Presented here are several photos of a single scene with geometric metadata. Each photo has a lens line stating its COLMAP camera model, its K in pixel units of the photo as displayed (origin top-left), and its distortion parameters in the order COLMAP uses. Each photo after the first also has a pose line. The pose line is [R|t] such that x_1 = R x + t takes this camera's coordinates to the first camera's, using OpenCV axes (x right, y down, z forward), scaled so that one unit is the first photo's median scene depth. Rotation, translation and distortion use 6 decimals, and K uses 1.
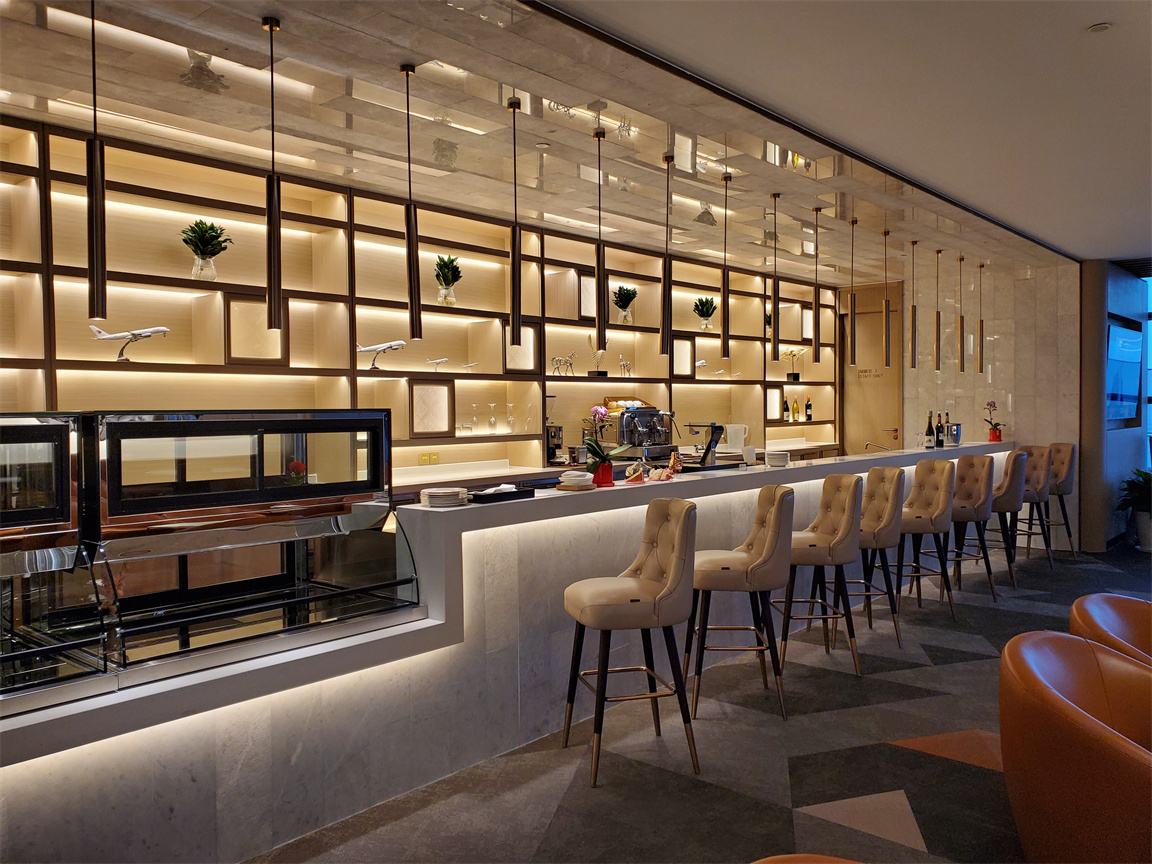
lens RADIAL K [[899.9, 0, 577.9], [0, 899.9, 412.1], [0, 0, 1]] dist [0.010058, -0.009590]
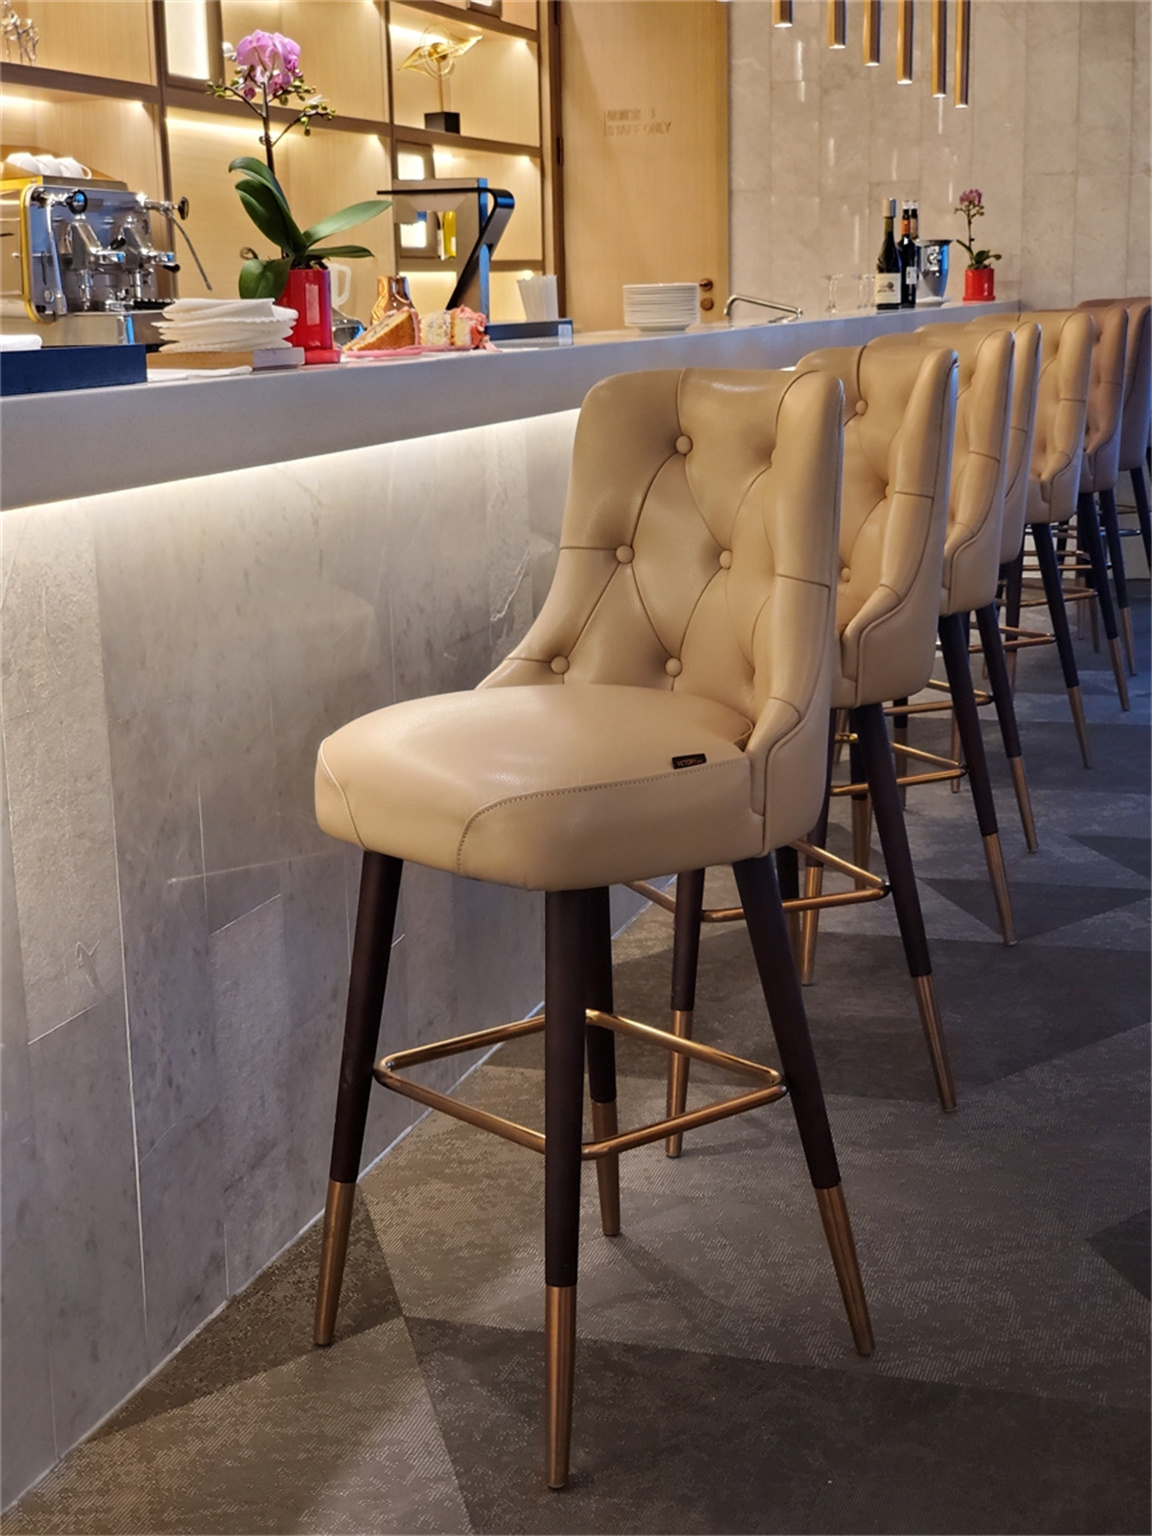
lens RADIAL K [[2291.1, 0, 576.0], [0, 2291.1, 768.0], [0, 0, 1]] dist [0.098164, -0.001423]
pose [[0.916410, -0.093280, 0.389219, -0.135485], [0.017485, 0.980864, 0.193905, 0.055498], [-0.399858, -0.170891, 0.900505, 0.278023]]
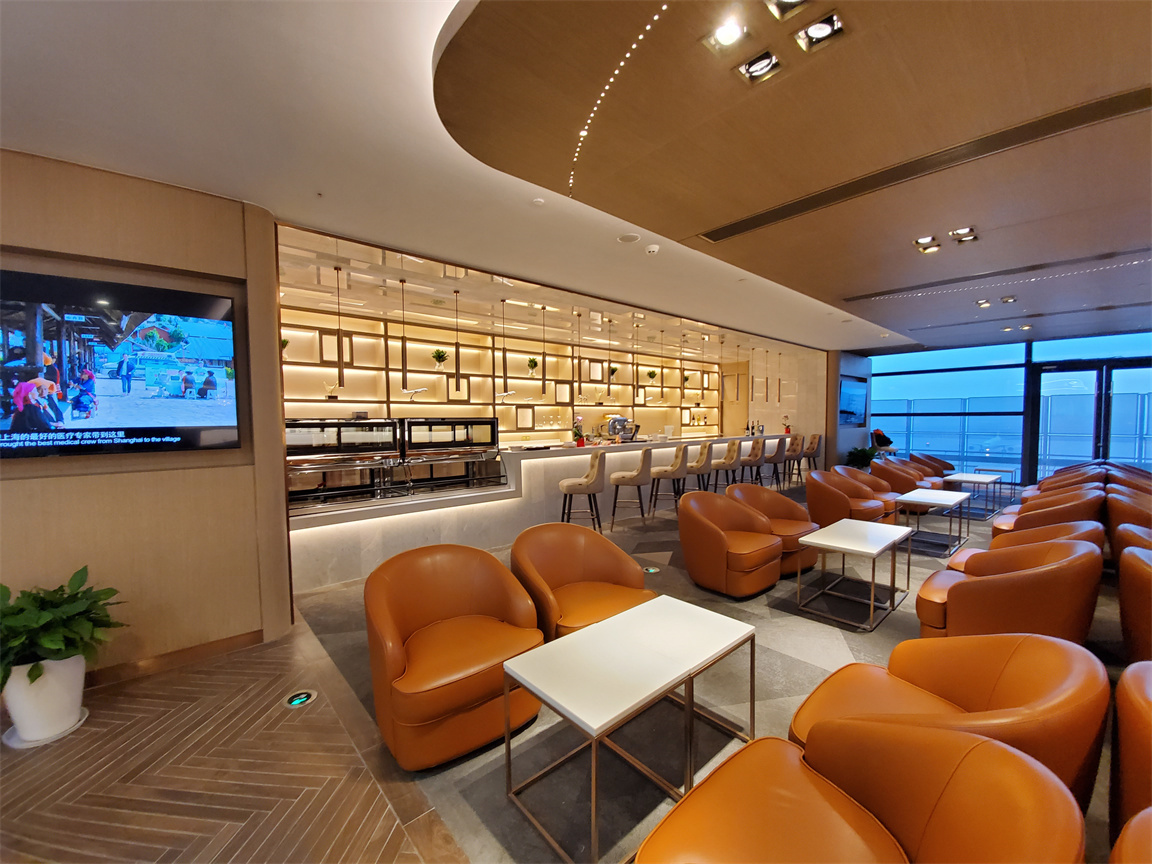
lens RADIAL K [[463.8, 0, 576.0], [0, 463.8, 432.0], [0, 0, 1]] dist [-0.041342, -0.000126]
pose [[0.992235, 0.004664, -0.124292, 0.148248], [-0.001739, 0.999719, 0.023635, 0.004558], [0.124368, -0.023235, 0.991964, -0.296434]]
